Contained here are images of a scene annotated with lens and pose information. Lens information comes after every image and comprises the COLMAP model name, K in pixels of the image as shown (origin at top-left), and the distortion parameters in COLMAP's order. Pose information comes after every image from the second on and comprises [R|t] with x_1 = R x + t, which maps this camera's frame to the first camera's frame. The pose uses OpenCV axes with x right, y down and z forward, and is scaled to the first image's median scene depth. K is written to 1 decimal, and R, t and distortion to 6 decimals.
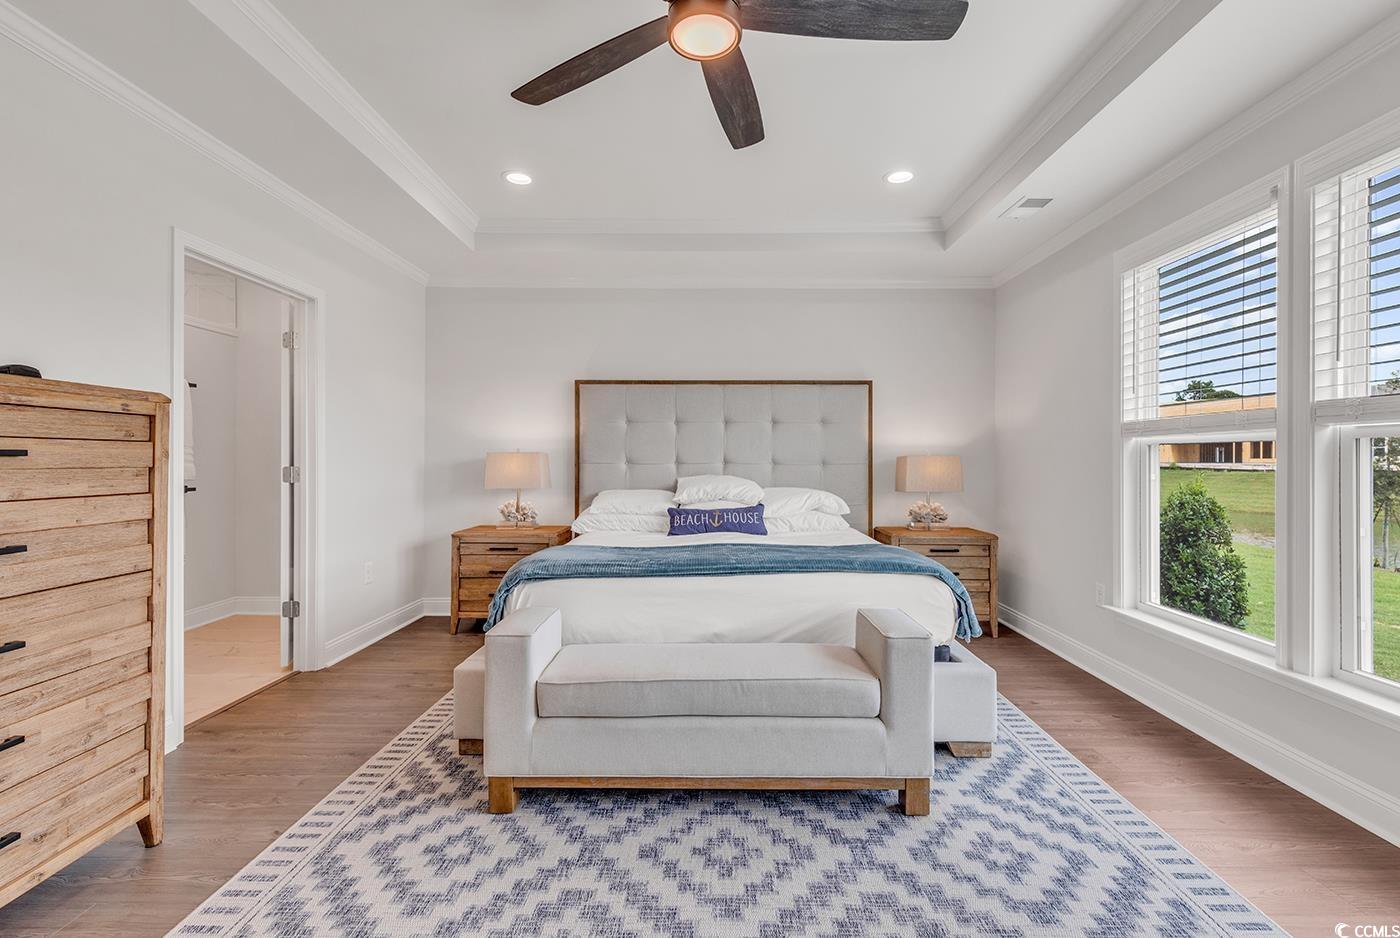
lens RADIAL K [[629.2, 0, 685.9], [0, 629.2, 462.1], [0, 0, 1]] dist [0.008733, -0.002471]
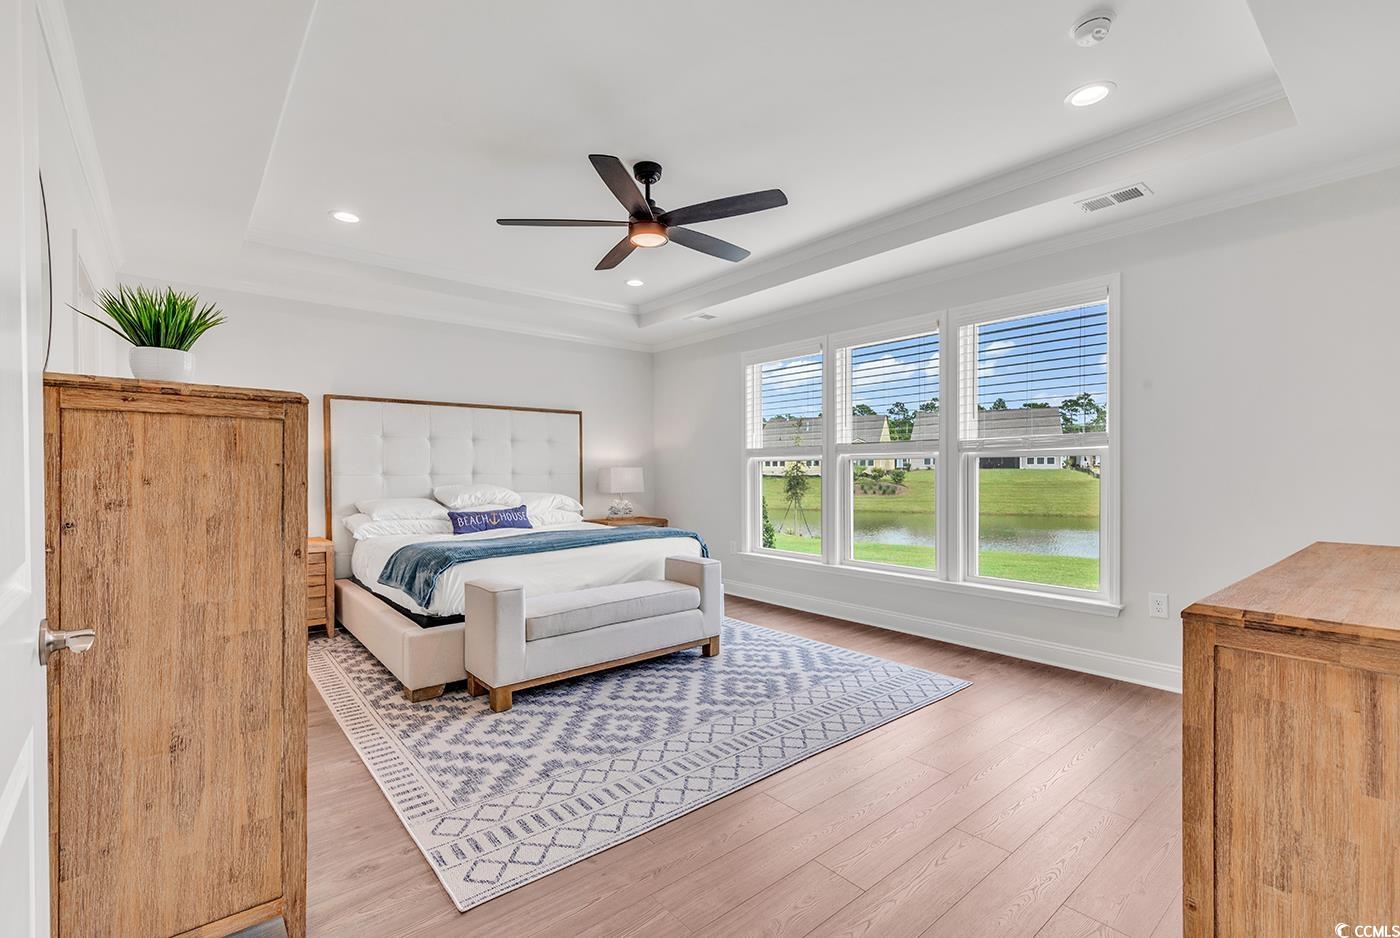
lens RADIAL K [[629.2, 0, 691.8], [0, 629.2, 480.5], [0, 0, 1]] dist [0.008733, -0.002471]
pose [[0.764528, -0.016401, 0.644381, -0.847655], [0.008559, 0.999846, 0.015293, -0.001582], [-0.644533, -0.006177, 0.764551, -0.385126]]
